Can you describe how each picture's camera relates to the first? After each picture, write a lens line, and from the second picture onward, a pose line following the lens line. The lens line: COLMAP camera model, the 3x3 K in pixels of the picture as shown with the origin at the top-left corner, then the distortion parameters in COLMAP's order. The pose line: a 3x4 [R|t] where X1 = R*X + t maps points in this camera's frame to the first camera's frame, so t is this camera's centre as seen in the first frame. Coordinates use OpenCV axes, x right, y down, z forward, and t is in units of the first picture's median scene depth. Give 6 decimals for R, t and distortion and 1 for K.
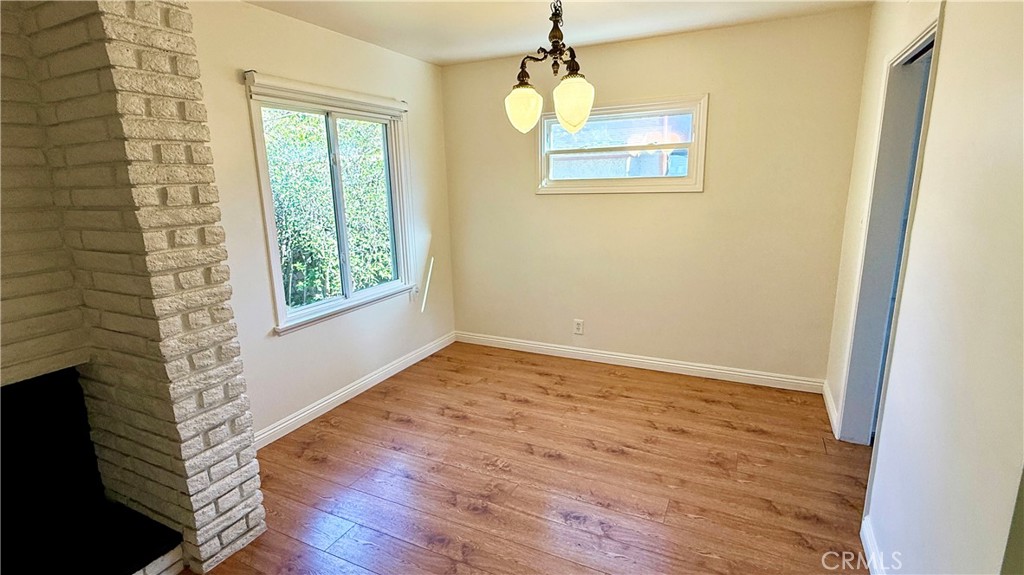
lens RADIAL K [[486.8, 0, 509.4], [0, 486.8, 288.1], [0, 0, 1]] dist [0.003182, 0.000330]
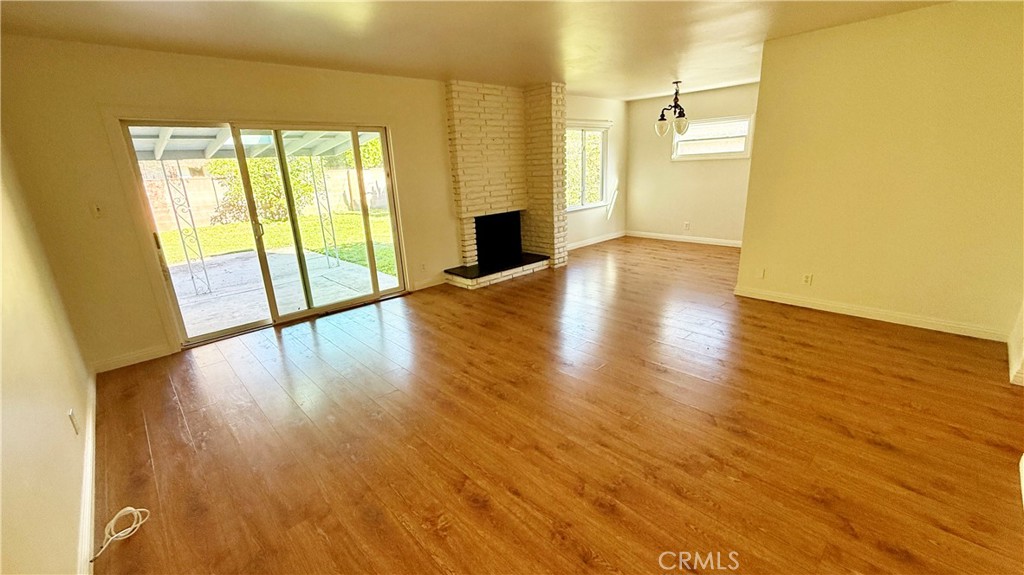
lens RADIAL K [[410.7, 0, 515.3], [0, 410.7, 282.1], [0, 0, 1]] dist [-0.002264, -0.000080]
pose [[0.939317, 0.078905, -0.333852, 0.120359], [-0.052806, 0.994847, 0.086556, 0.426428], [0.338961, -0.063674, 0.938643, -1.904604]]
